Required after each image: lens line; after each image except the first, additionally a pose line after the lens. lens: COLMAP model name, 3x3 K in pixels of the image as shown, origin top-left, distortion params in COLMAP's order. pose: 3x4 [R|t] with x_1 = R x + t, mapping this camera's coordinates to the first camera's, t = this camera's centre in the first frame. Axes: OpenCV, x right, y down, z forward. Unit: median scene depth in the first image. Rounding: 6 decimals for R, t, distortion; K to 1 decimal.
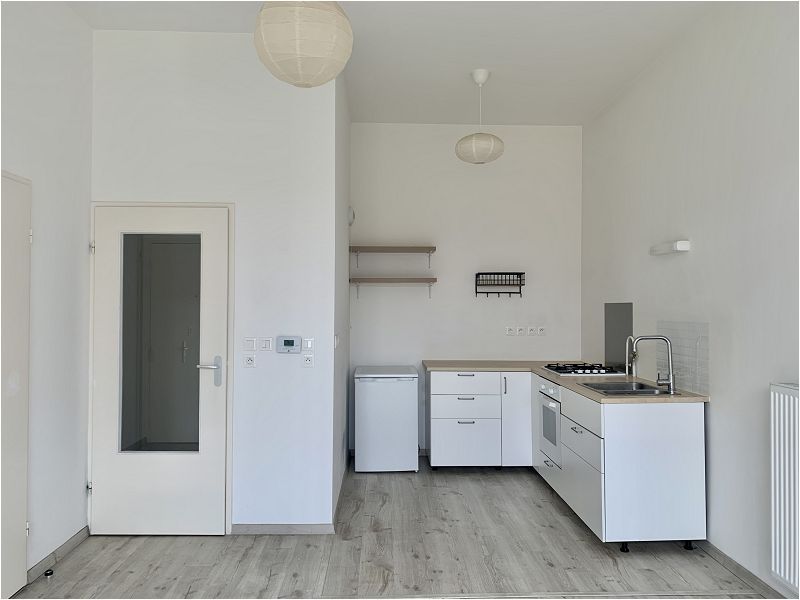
lens RADIAL K [[602.1, 0, 400.8], [0, 602.1, 296.9], [0, 0, 1]] dist [0.047522, -0.074508]
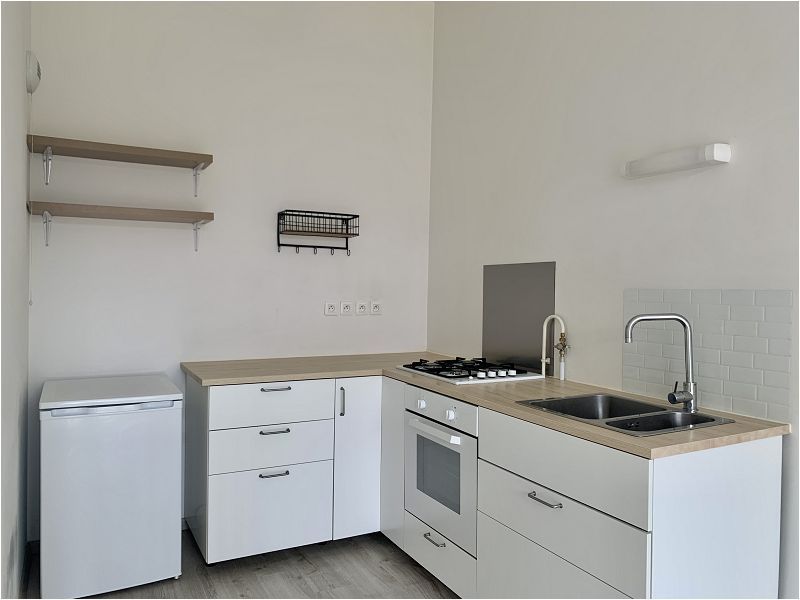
lens RADIAL K [[602.1, 0, 400.8], [0, 602.1, 296.9], [0, 0, 1]] dist [0.047522, -0.074508]
pose [[0.895780, 0.003211, 0.444486, -0.034831], [-0.018398, 0.999385, 0.029859, 0.027110], [-0.444117, -0.034924, 0.895288, 0.455477]]
